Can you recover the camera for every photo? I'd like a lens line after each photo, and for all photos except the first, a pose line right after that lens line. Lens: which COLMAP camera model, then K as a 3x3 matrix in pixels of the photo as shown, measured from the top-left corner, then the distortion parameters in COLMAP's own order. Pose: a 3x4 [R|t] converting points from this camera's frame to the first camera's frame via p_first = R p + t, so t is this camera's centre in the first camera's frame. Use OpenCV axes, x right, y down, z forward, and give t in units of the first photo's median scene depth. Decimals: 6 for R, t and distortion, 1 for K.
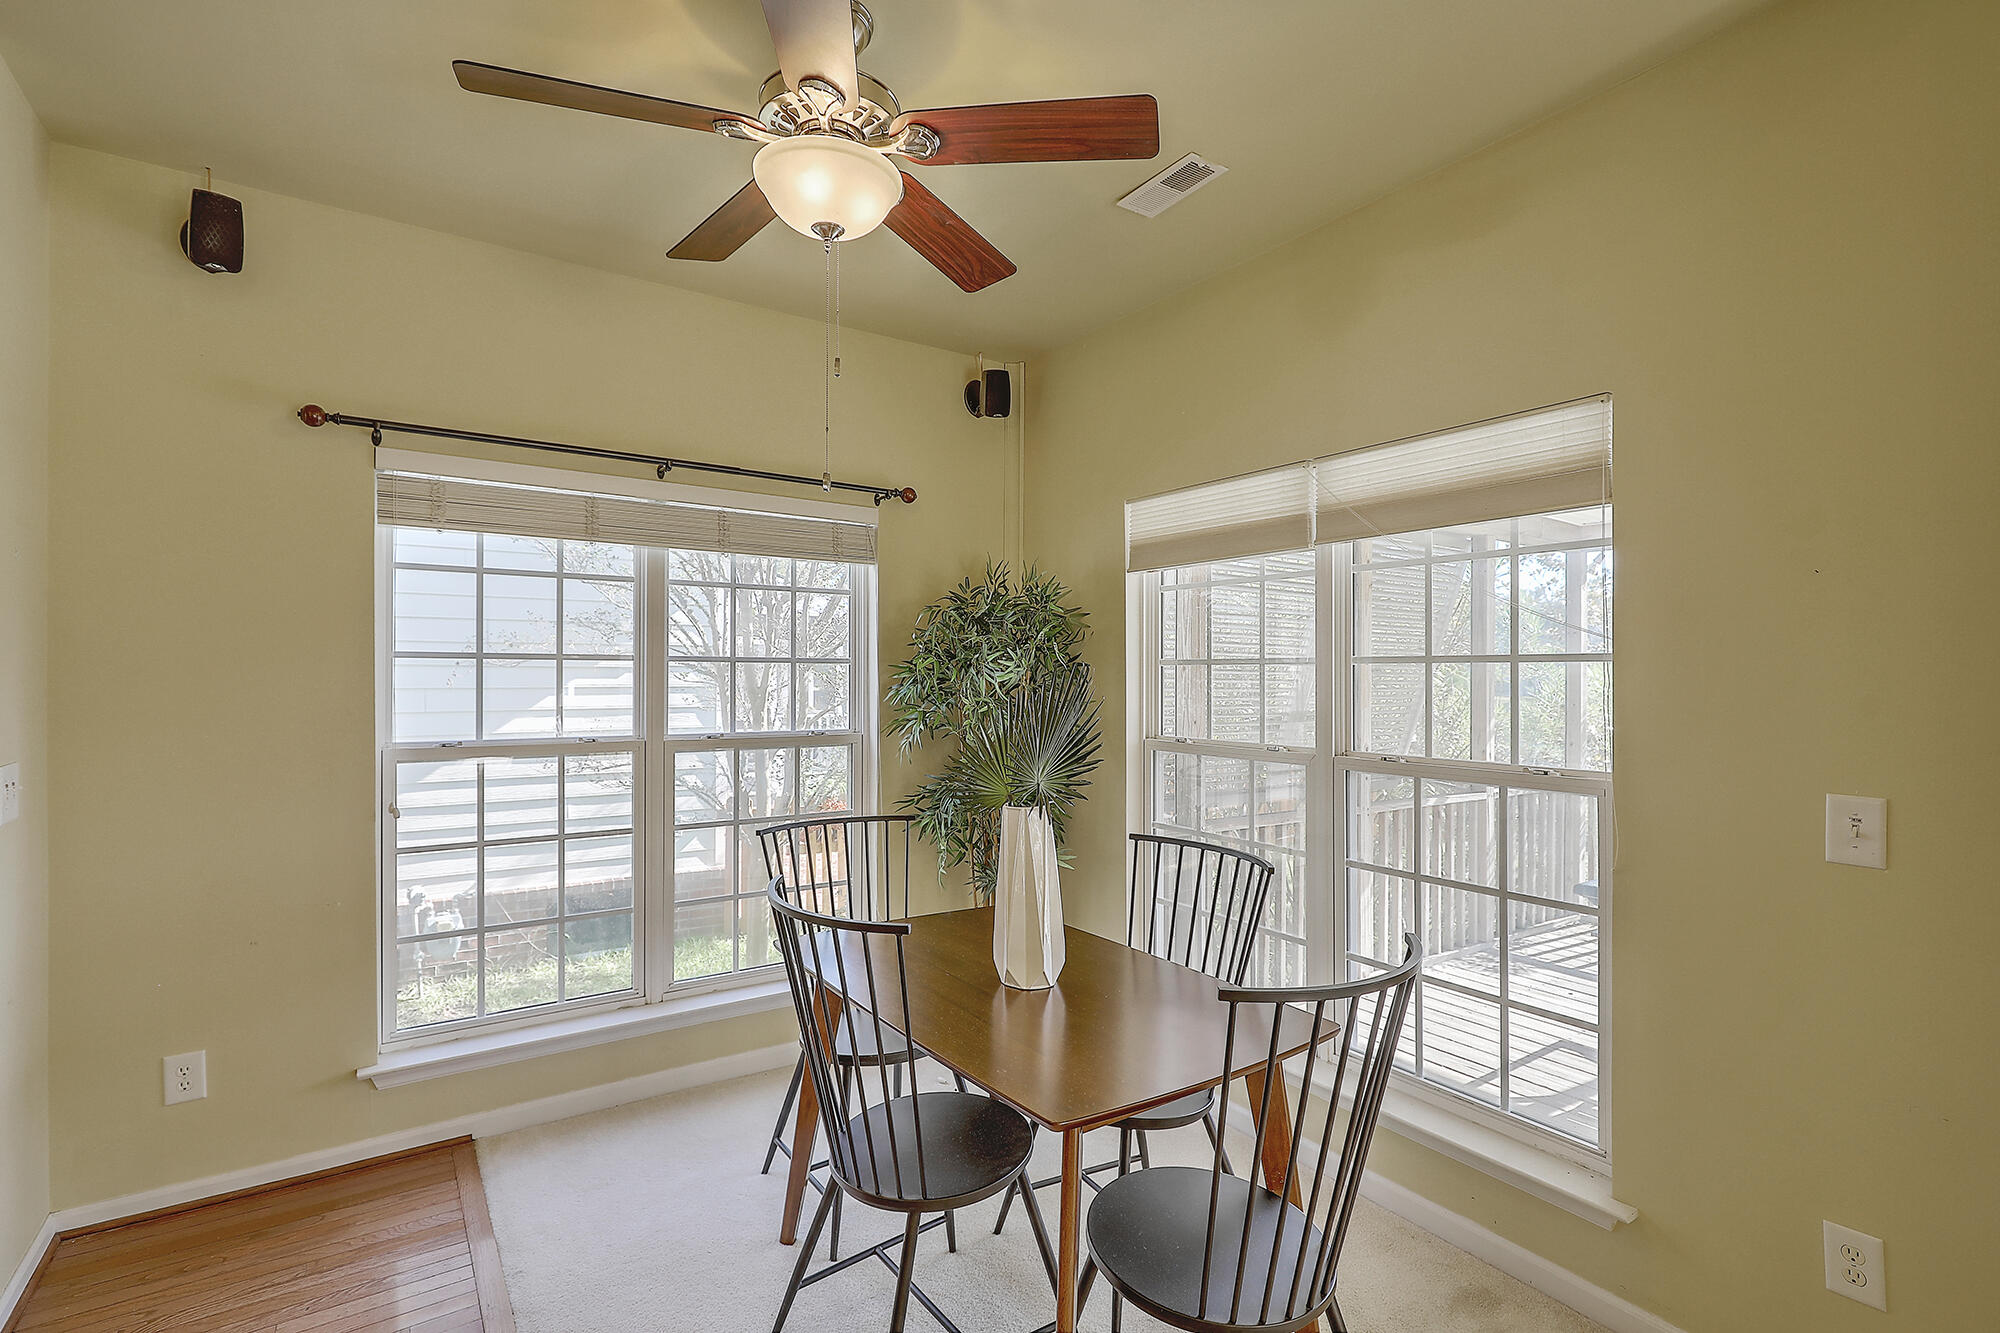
lens RADIAL K [[943.2, 0, 1018.8], [0, 943.2, 672.4], [0, 0, 1]] dist [0.004080, -0.000400]
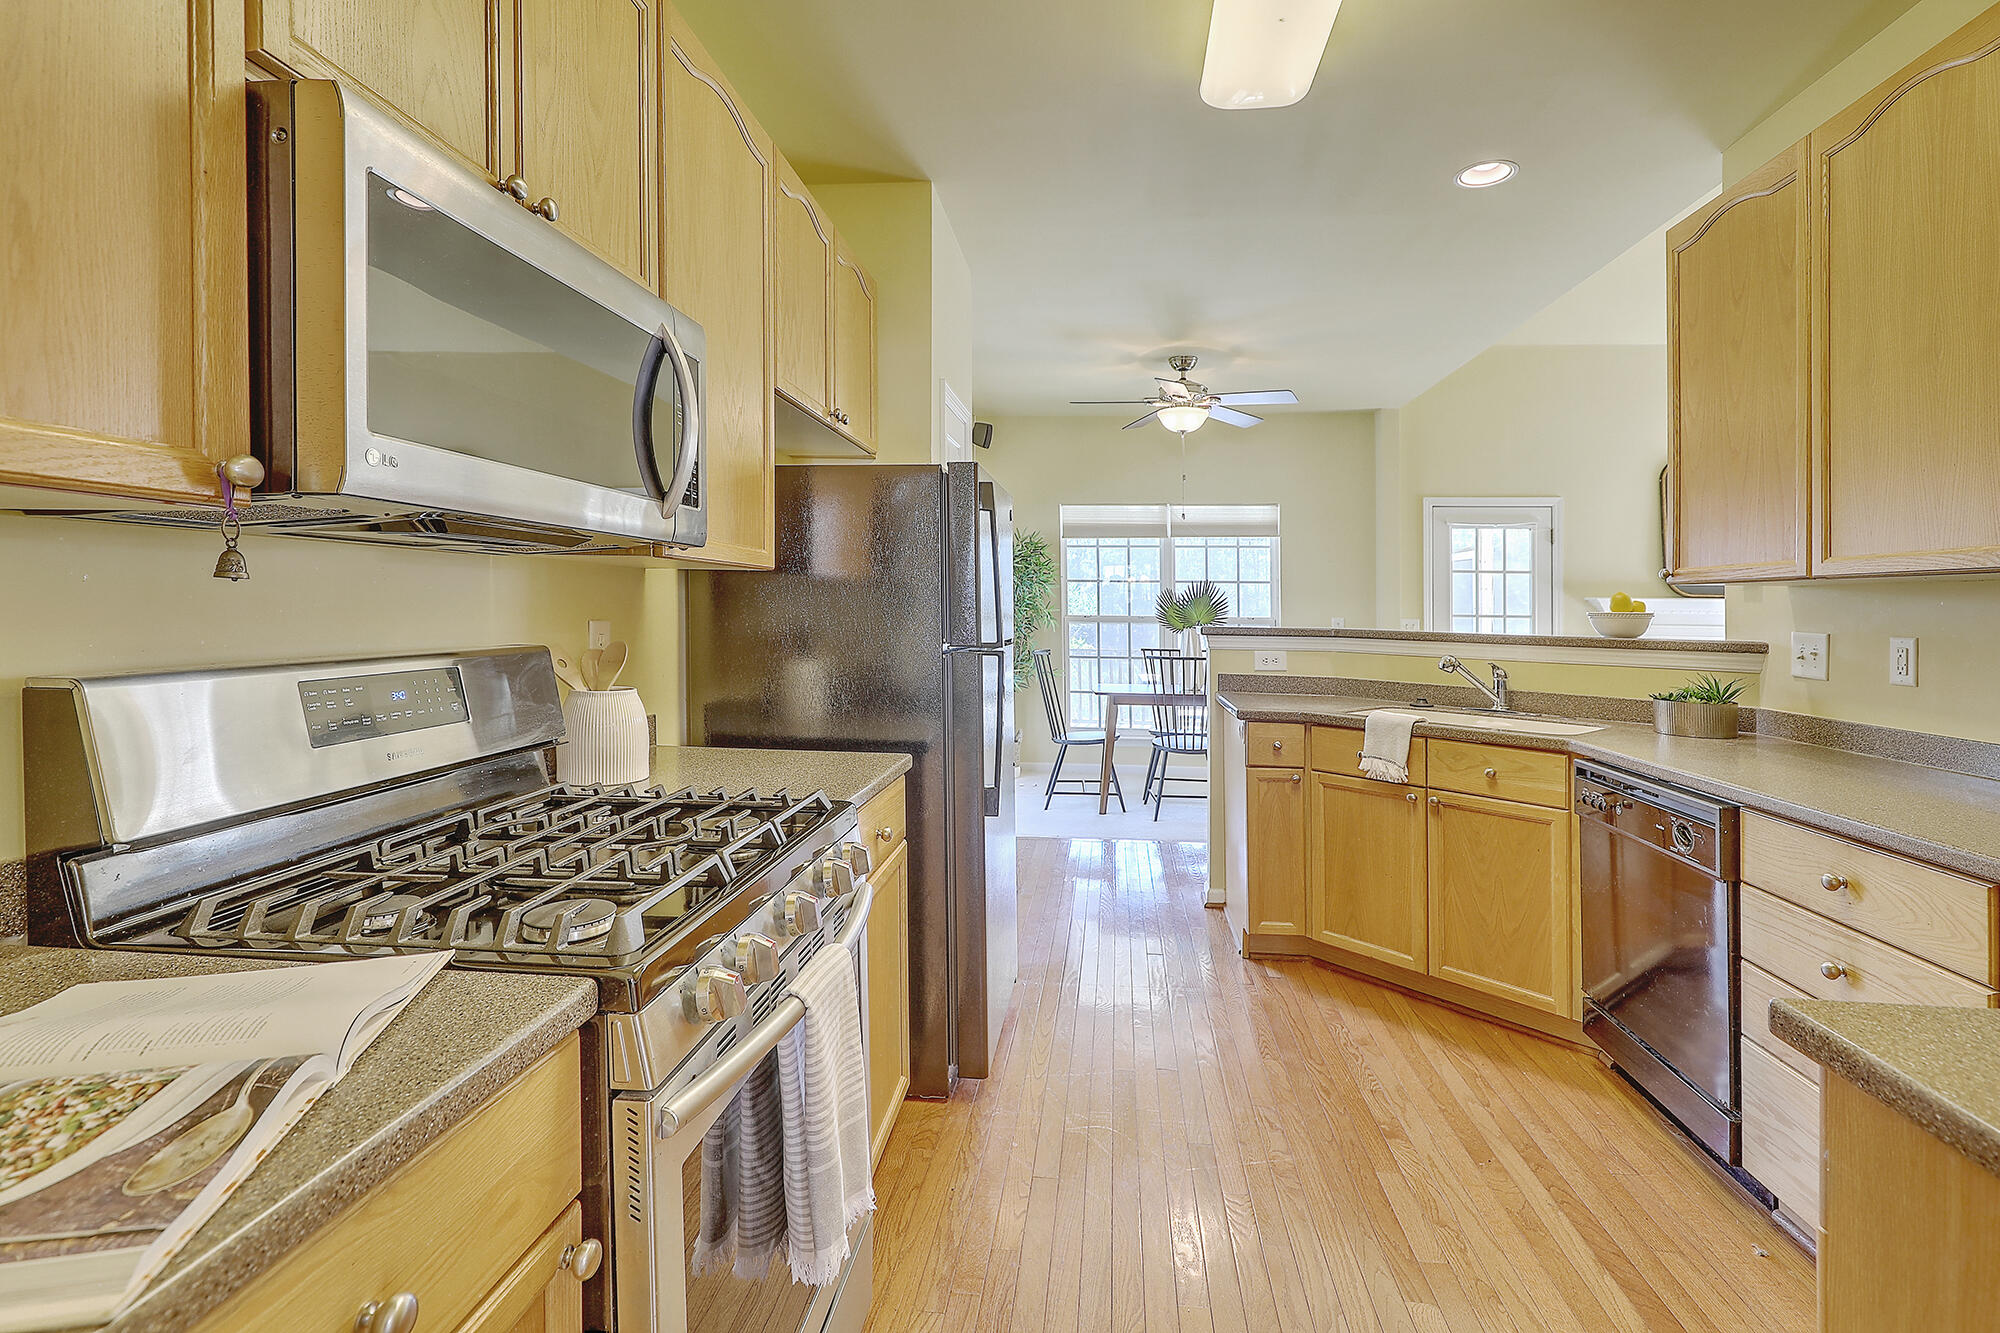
lens RADIAL K [[907.5, 0, 1030.7], [0, 907.5, 616.1], [0, 0, 1]] dist [0.001071, -0.000634]
pose [[0.647119, -0.007565, 0.762351, -1.510890], [-0.007683, 0.999835, 0.016444, 0.035310], [-0.762350, -0.016498, 0.646954, -0.265971]]
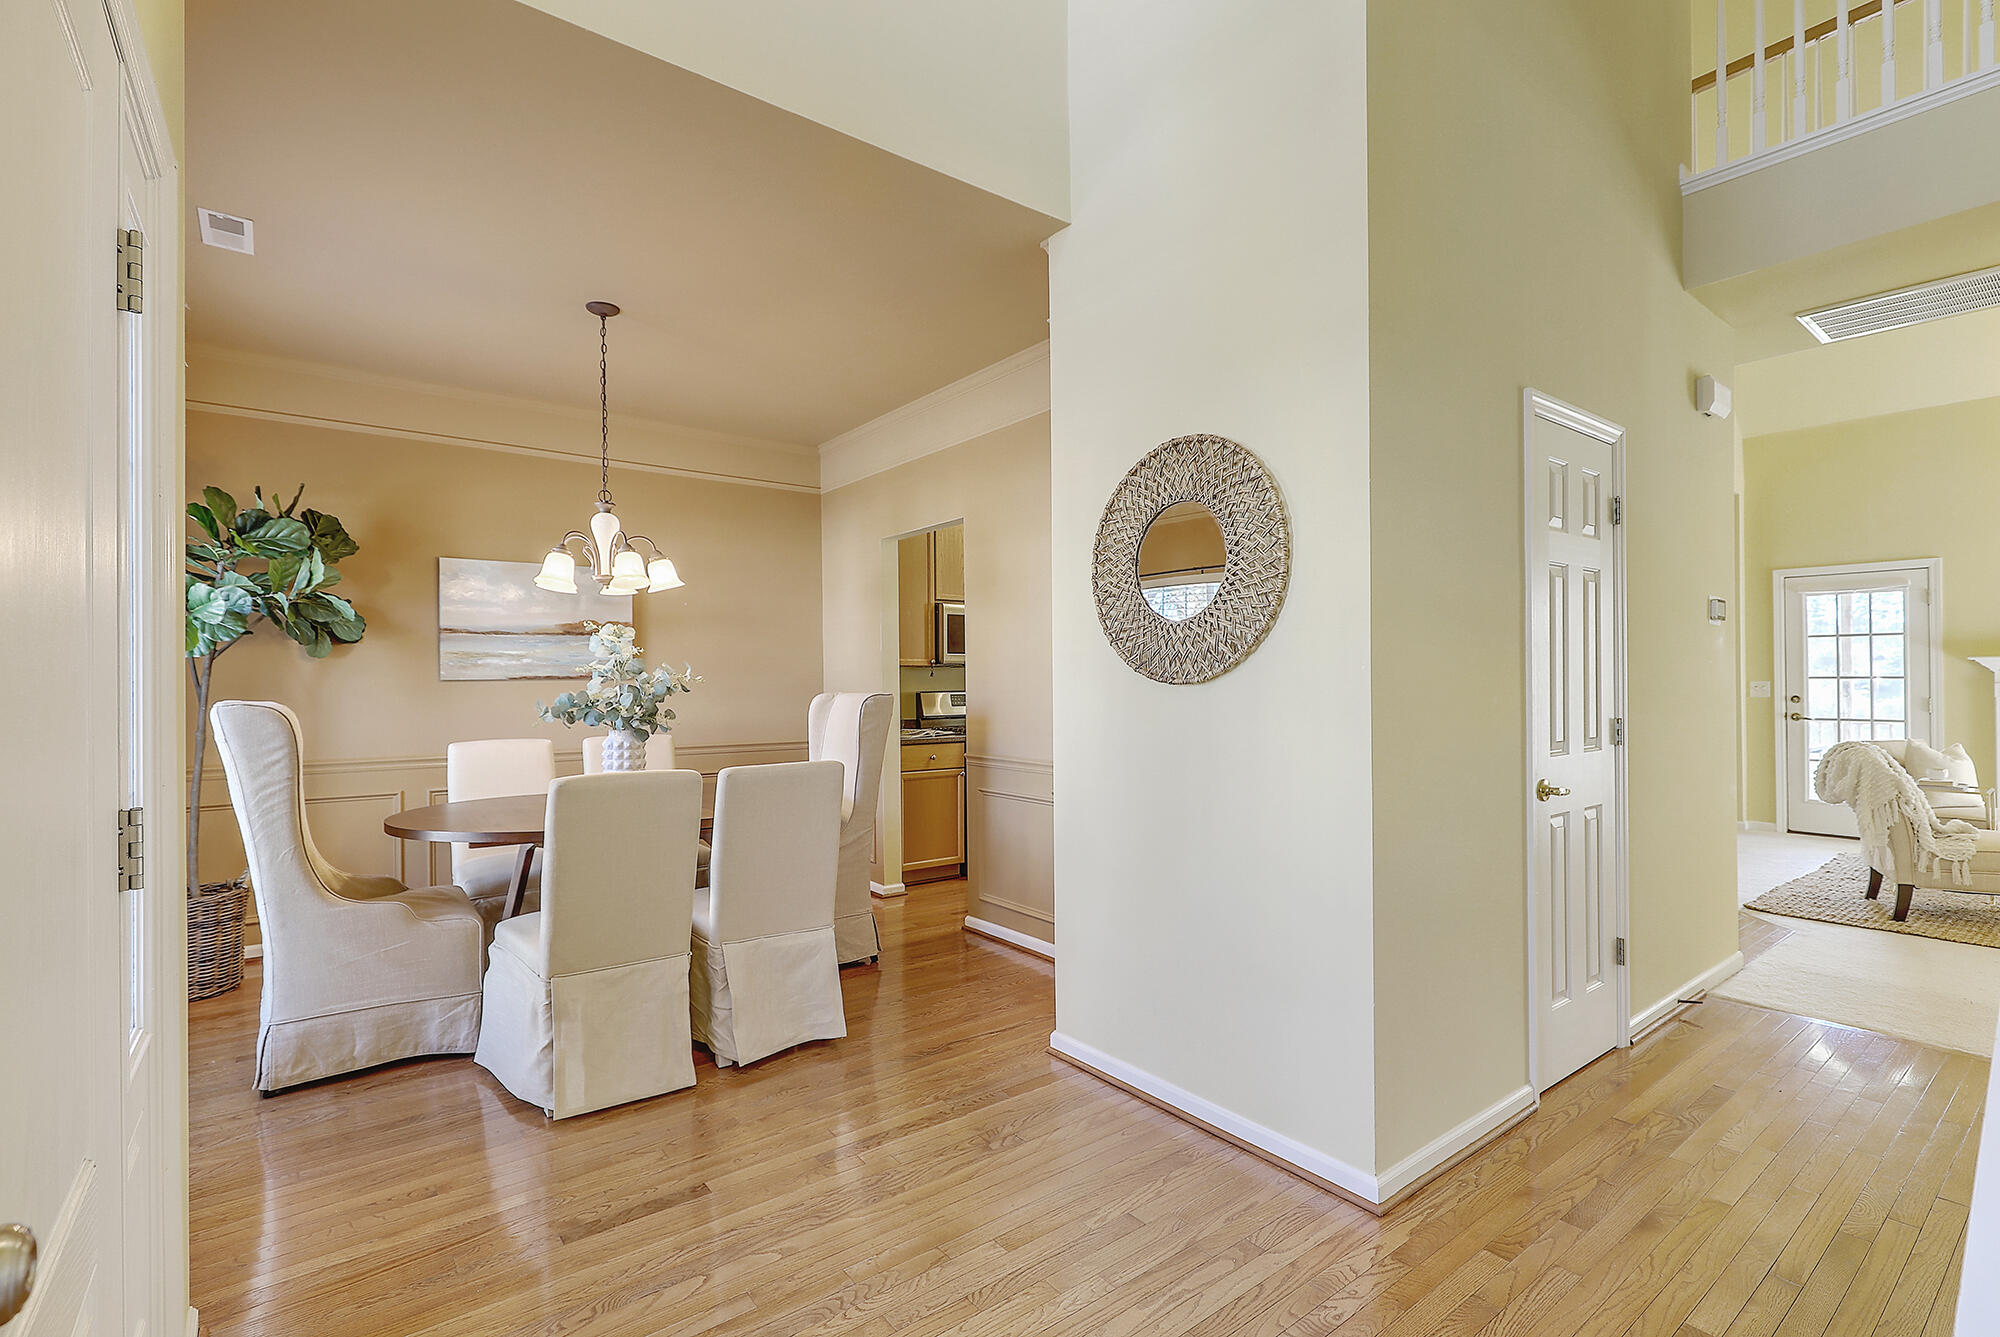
lens RADIAL K [[907.5, 0, 1006.2], [0, 907.5, 676.0], [0, 0, 1]] dist [0.001071, -0.000634]
pose [[0.998991, -0.014606, 0.042474, -1.389639], [0.014739, 0.999887, -0.002813, 0.035905], [-0.042429, 0.003436, 0.999094, -1.734086]]
